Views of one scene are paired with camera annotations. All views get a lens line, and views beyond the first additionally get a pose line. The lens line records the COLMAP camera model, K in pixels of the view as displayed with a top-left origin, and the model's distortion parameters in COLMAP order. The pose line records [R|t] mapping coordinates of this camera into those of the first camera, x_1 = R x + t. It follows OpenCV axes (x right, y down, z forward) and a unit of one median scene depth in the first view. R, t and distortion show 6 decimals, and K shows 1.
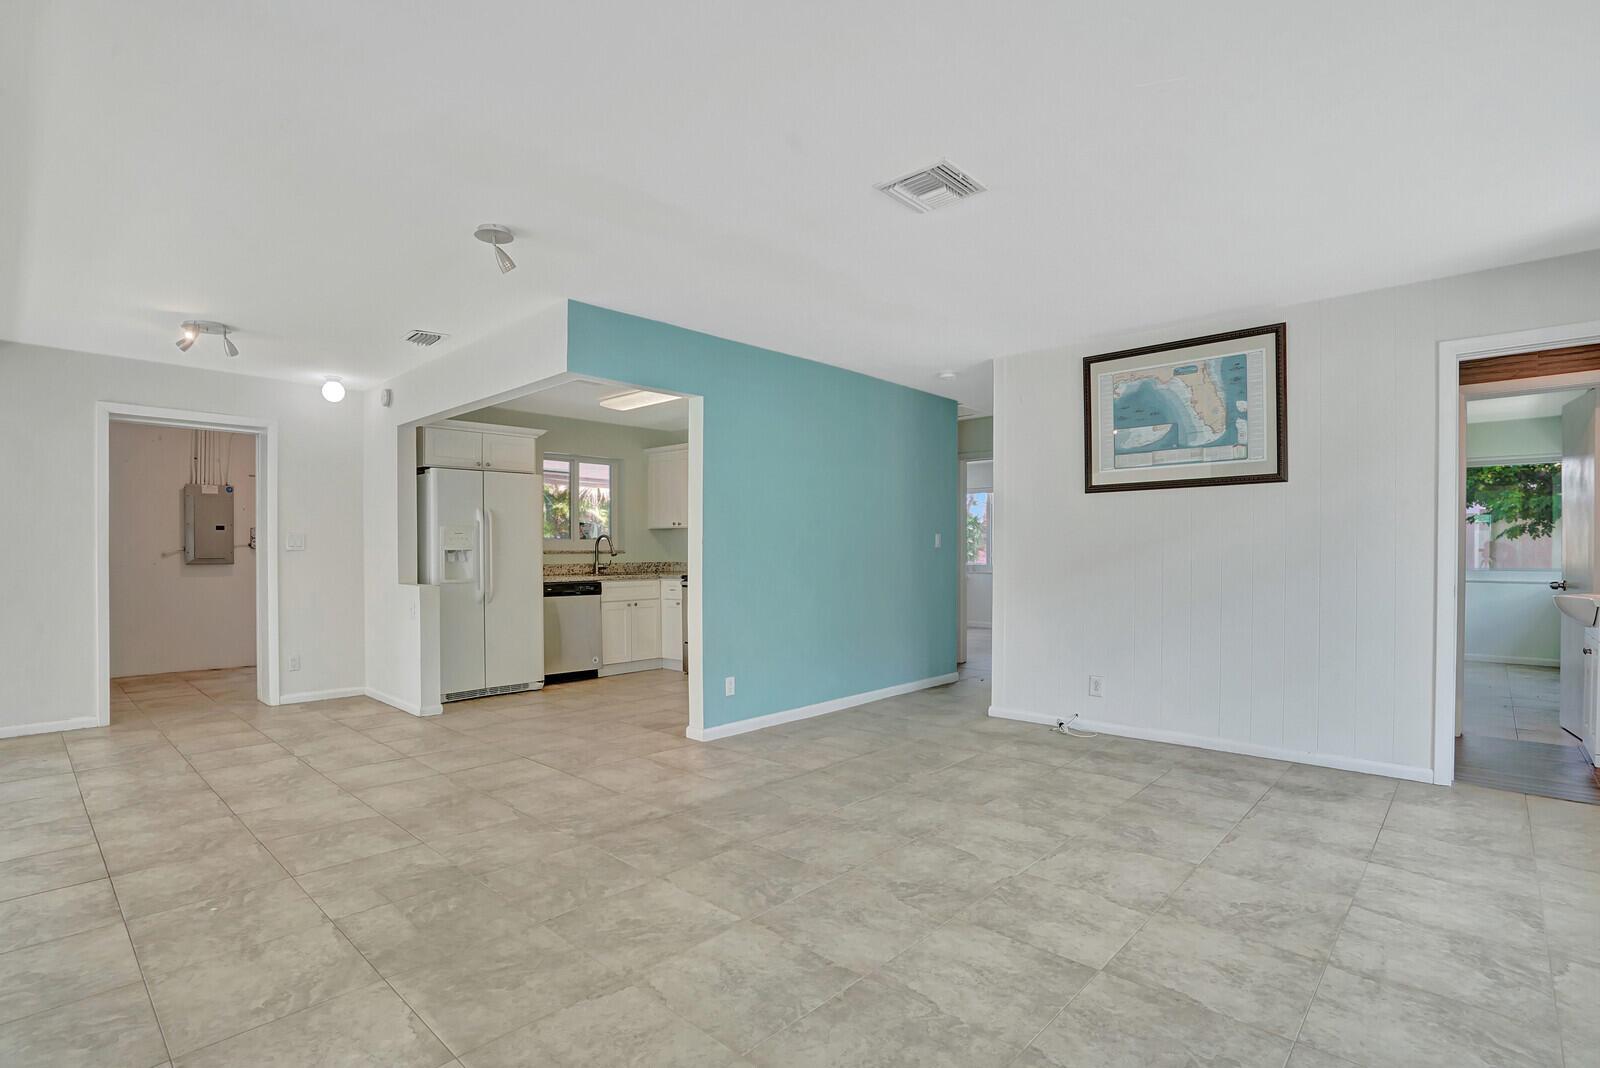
lens RADIAL K [[769.3, 0, 785.4], [0, 769.3, 556.0], [0, 0, 1]] dist [-0.043692, 0.001055]
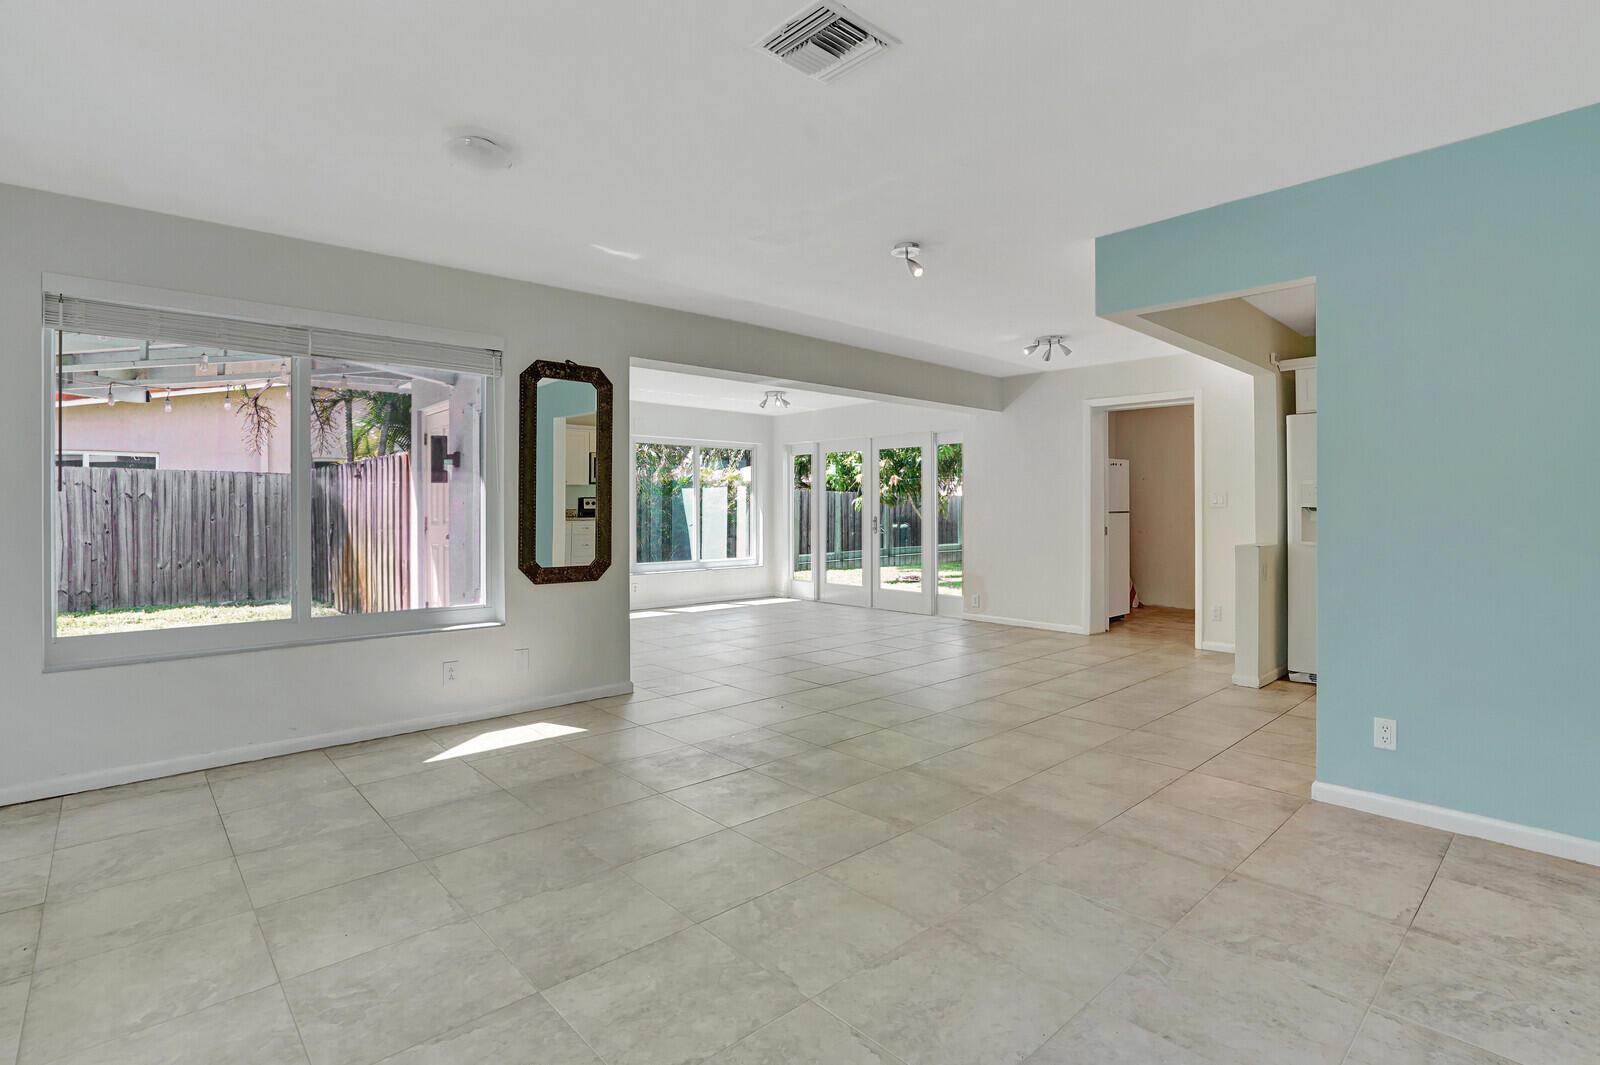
lens RADIAL K [[768.4, 0, 809.0], [0, 768.4, 504.1], [0, 0, 1]] dist [-0.044672, 0.000366]
pose [[-0.065996, -0.003876, -0.997812, 0.598991], [-0.004616, 0.999983, -0.003579, -0.007930], [0.997809, 0.004369, -0.066013, 0.645457]]
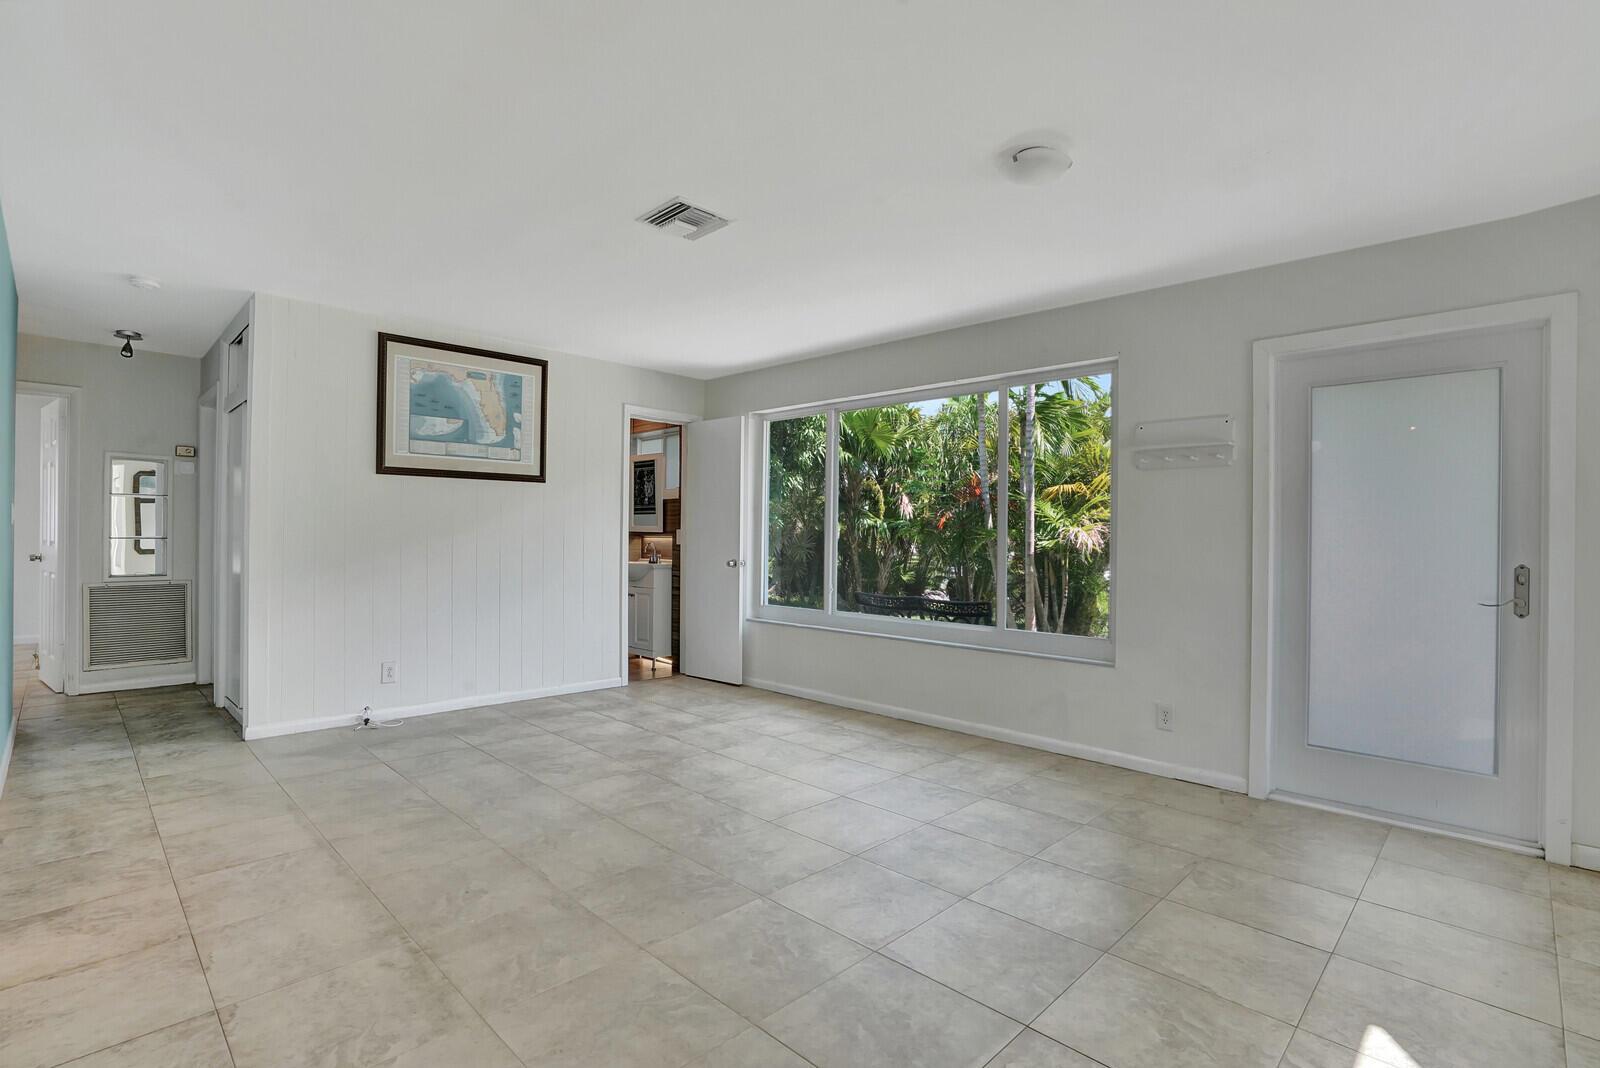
lens RADIAL K [[751.5, 0, 788.4], [0, 751.5, 538.4], [0, 0, 1]] dist [-0.061276, 0.023896]
pose [[0.029659, -0.000038, 0.999560, -0.572270], [-0.007299, 0.999973, 0.000255, -0.005677], [-0.999533, -0.007303, 0.029658, 0.506131]]
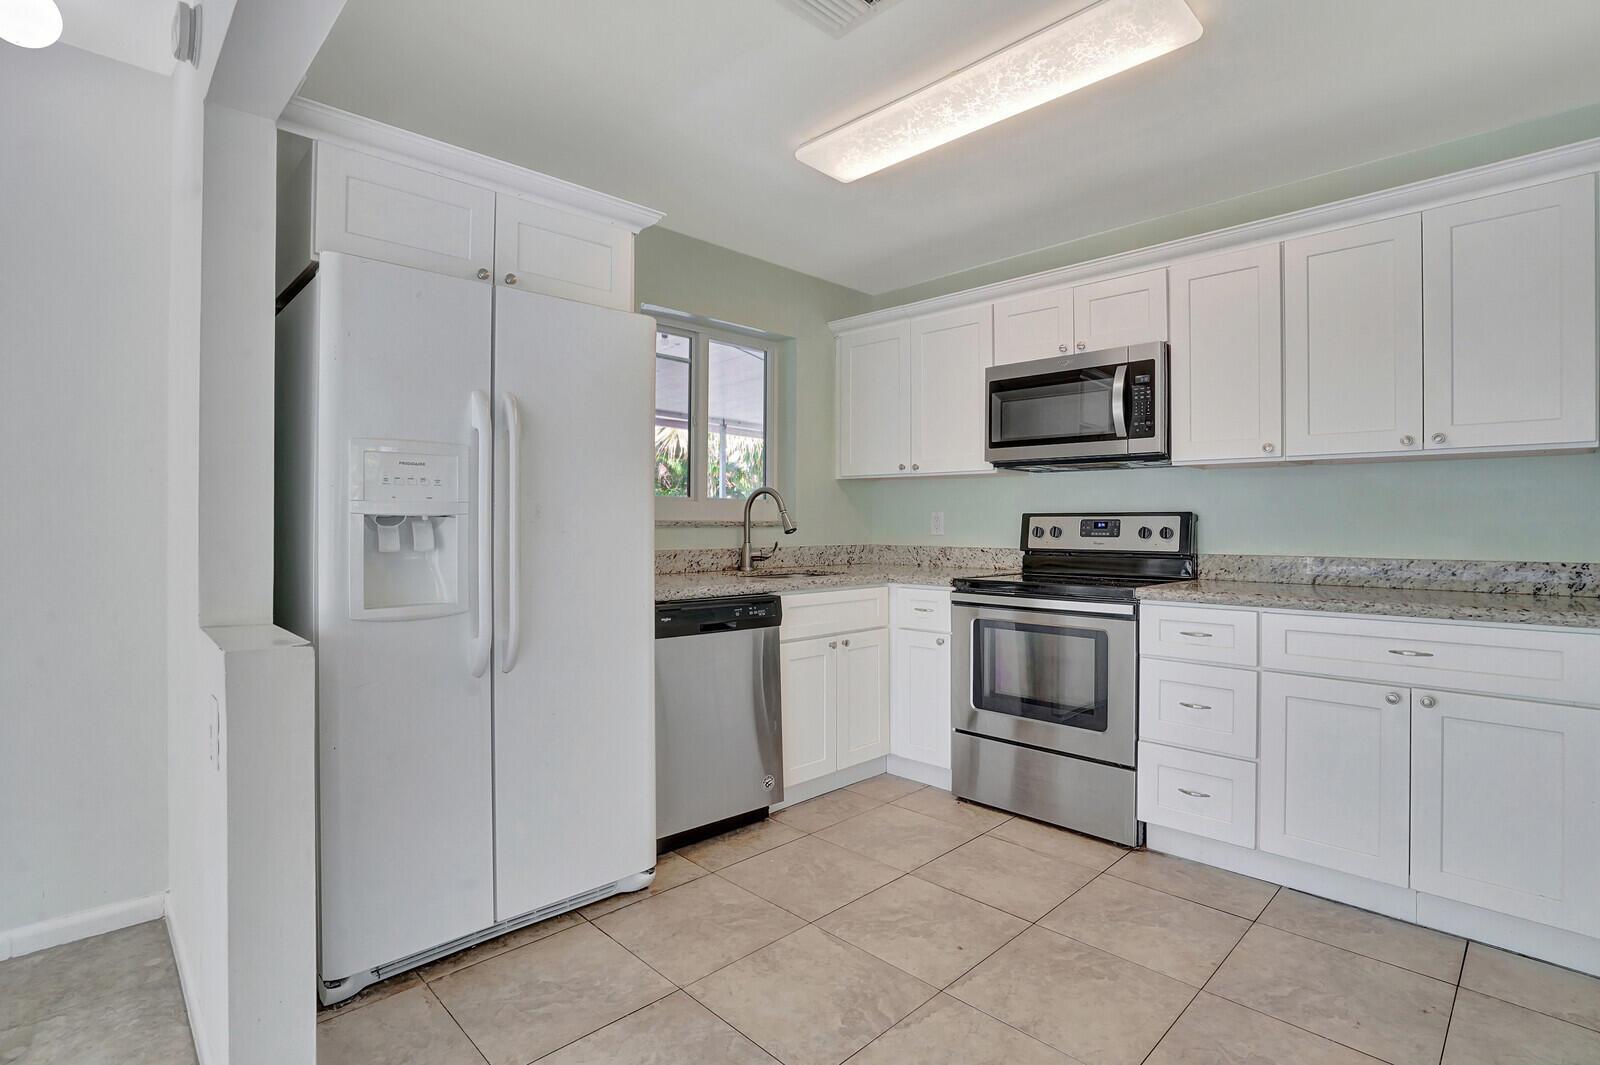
lens RADIAL K [[783.1, 0, 782.2], [0, 783.1, 507.0], [0, 0, 1]] dist [-0.032539, 0.000105]
pose [[0.998340, 0.006501, -0.057231, -0.340807], [-0.008121, 0.999572, -0.028109, -0.004408], [0.057024, 0.028527, 0.997965, 0.901655]]
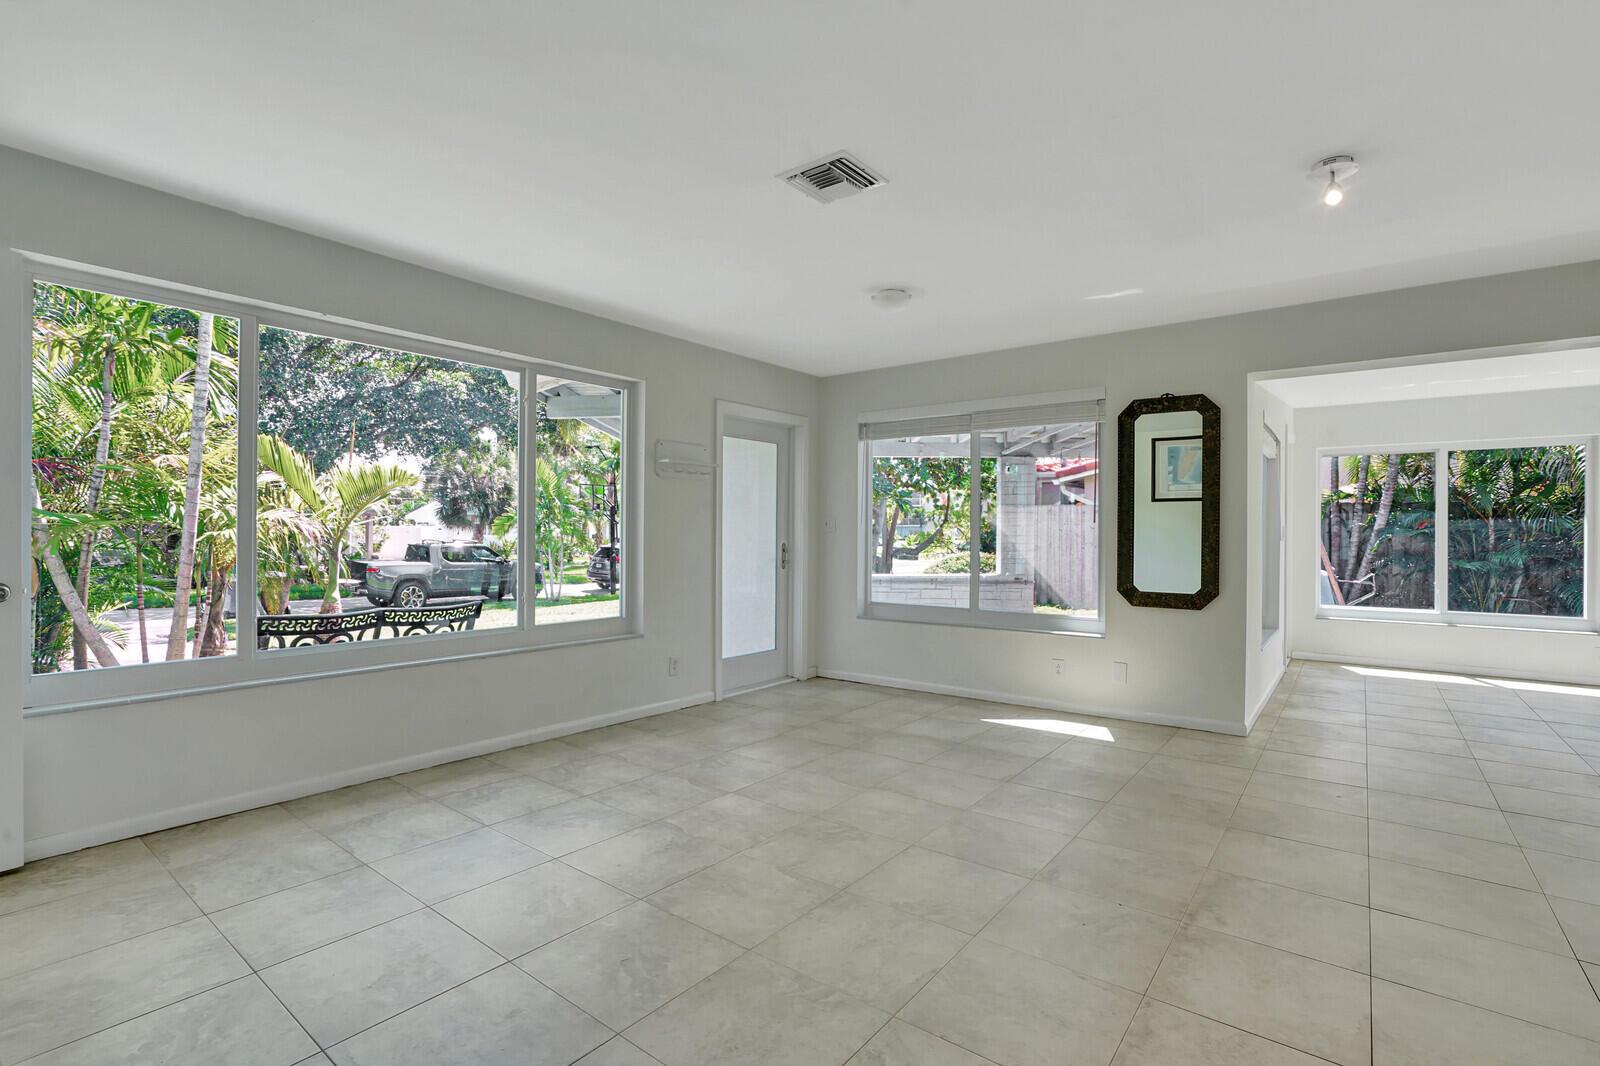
lens RADIAL K [[751.5, 0, 788.4], [0, 751.5, 537.4], [0, 0, 1]] dist [-0.061276, 0.023896]
pose [[-0.996153, -0.005394, -0.087466, 0.207187], [-0.006259, 0.999934, 0.009617, -0.009632], [0.087408, 0.010127, -0.996121, 1.233833]]
